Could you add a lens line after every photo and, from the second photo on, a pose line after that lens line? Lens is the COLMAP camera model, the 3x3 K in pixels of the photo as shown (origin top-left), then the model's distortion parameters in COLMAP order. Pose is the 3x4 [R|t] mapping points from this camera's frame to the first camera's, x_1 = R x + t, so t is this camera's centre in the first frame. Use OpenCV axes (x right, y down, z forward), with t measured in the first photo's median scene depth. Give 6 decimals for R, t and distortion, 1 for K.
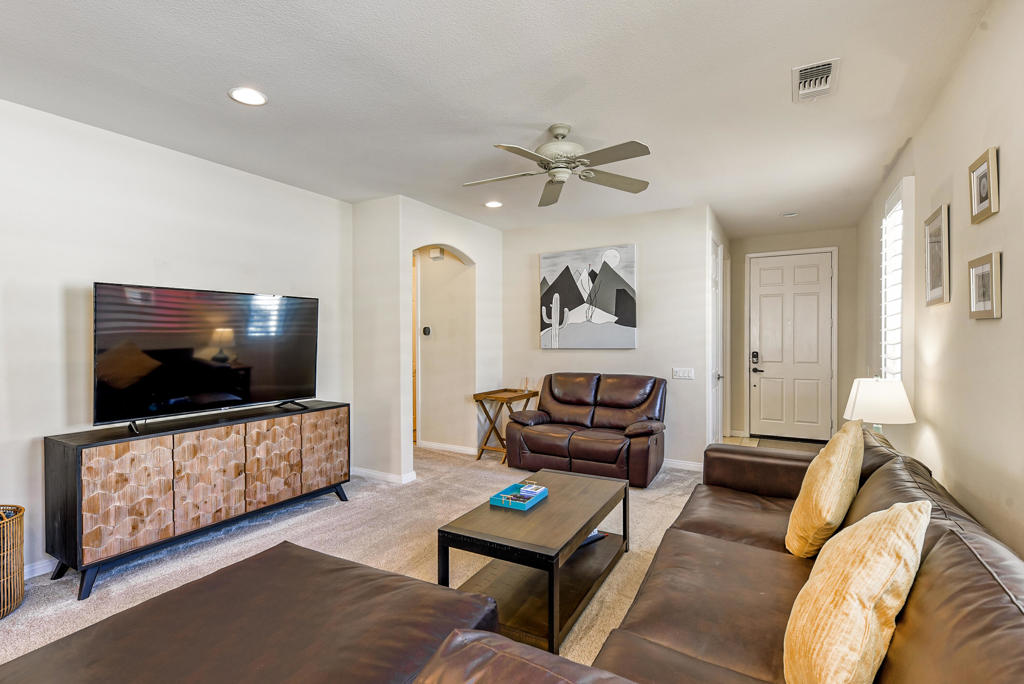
lens RADIAL K [[479.0, 0, 502.7], [0, 479.0, 342.6], [0, 0, 1]] dist [-0.001002, 0.000177]
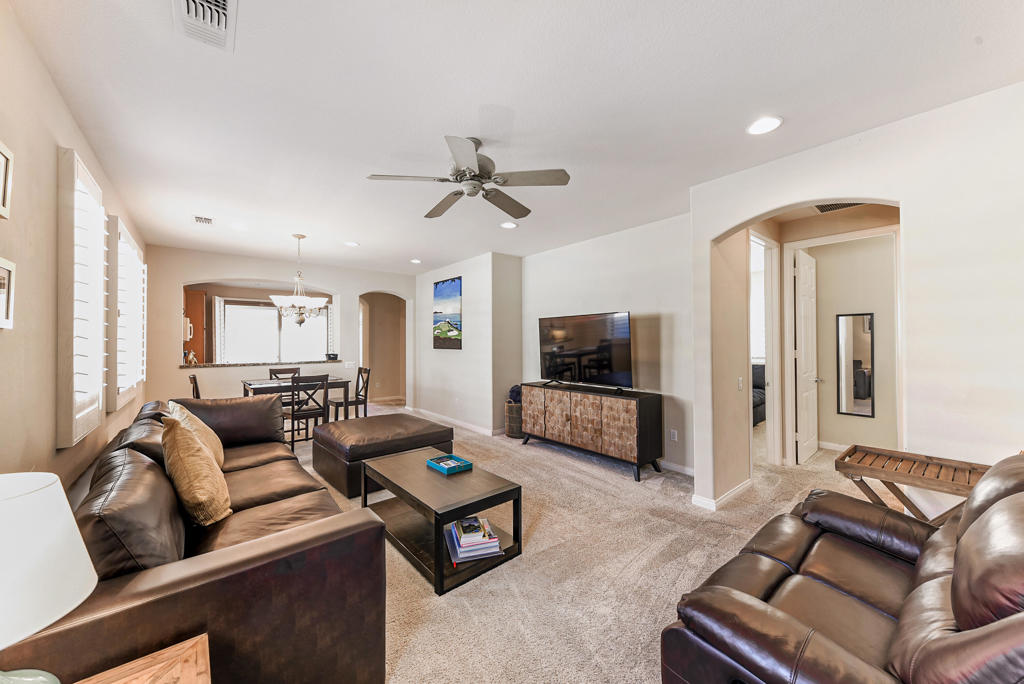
lens RADIAL K [[357.6, 0, 503.5], [0, 357.6, 340.8], [0, 0, 1]] dist [0.001399, -0.000218]
pose [[-0.336148, 0.002533, -0.941806, 0.473418], [-0.007018, 0.999962, 0.005194, -0.012469], [0.941783, 0.008355, -0.336117, 0.763103]]
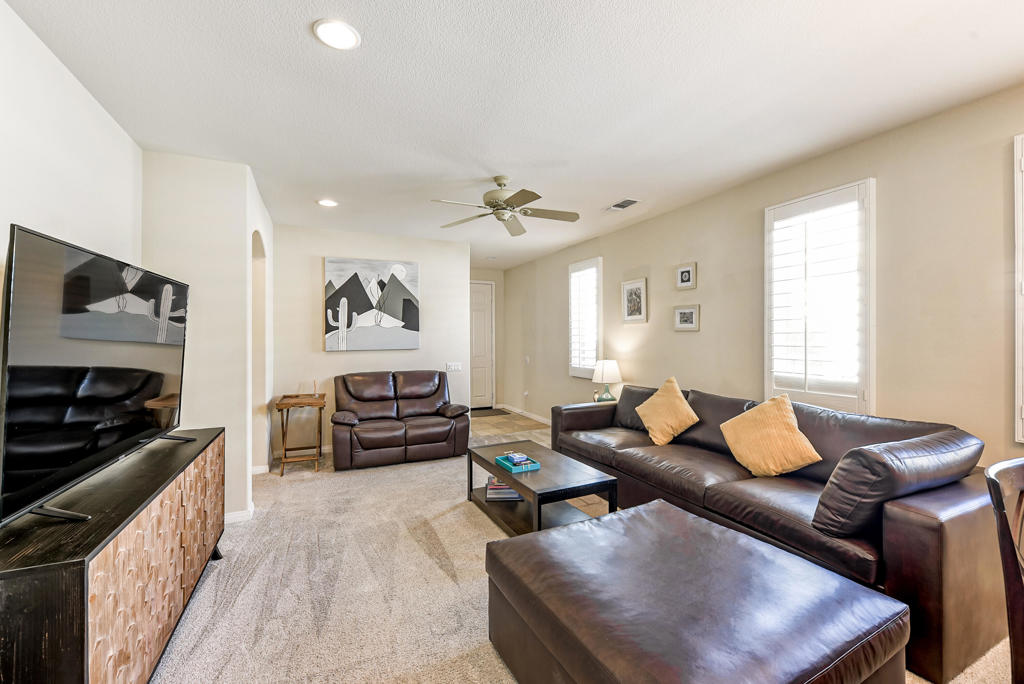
lens RADIAL K [[423.3, 0, 510.7], [0, 423.3, 337.8], [0, 0, 1]] dist [0.003476, -0.002012]
pose [[0.586424, 0.001057, 0.810004, -0.457065], [0.011929, 0.999879, -0.009941, -0.002001], [-0.809916, 0.015492, 0.586341, 0.180528]]
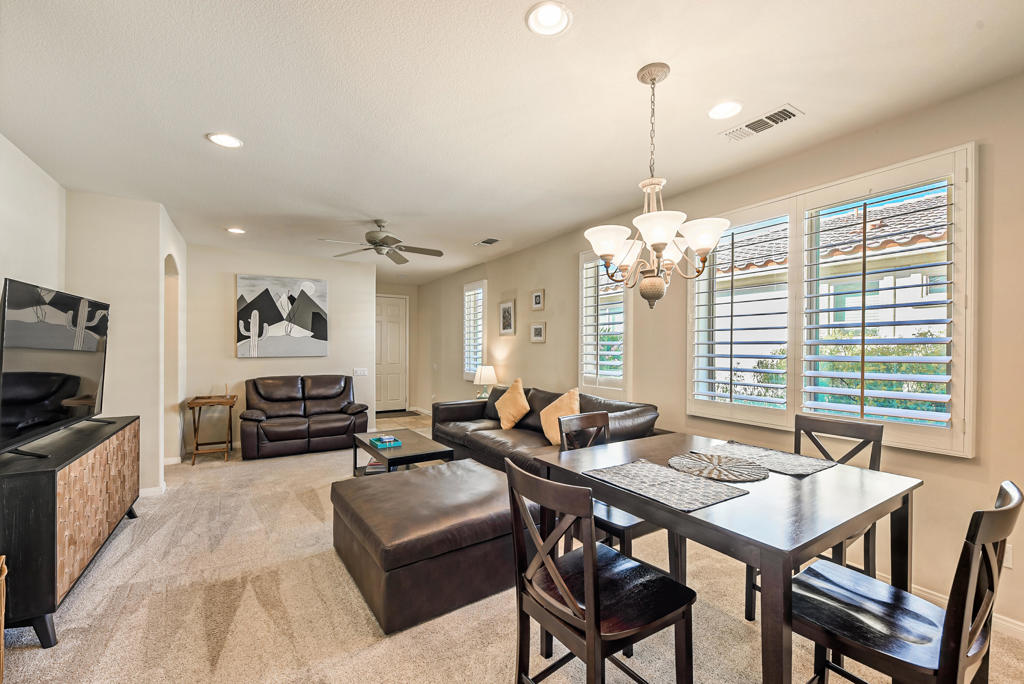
lens RADIAL K [[423.3, 0, 509.9], [0, 423.3, 348.9], [0, 0, 1]] dist [0.003476, -0.002012]
pose [[0.477438, 0.001362, 0.878664, -0.545201], [0.006003, 0.999970, -0.004812, 0.001003], [-0.878645, 0.007572, 0.477416, -0.047950]]
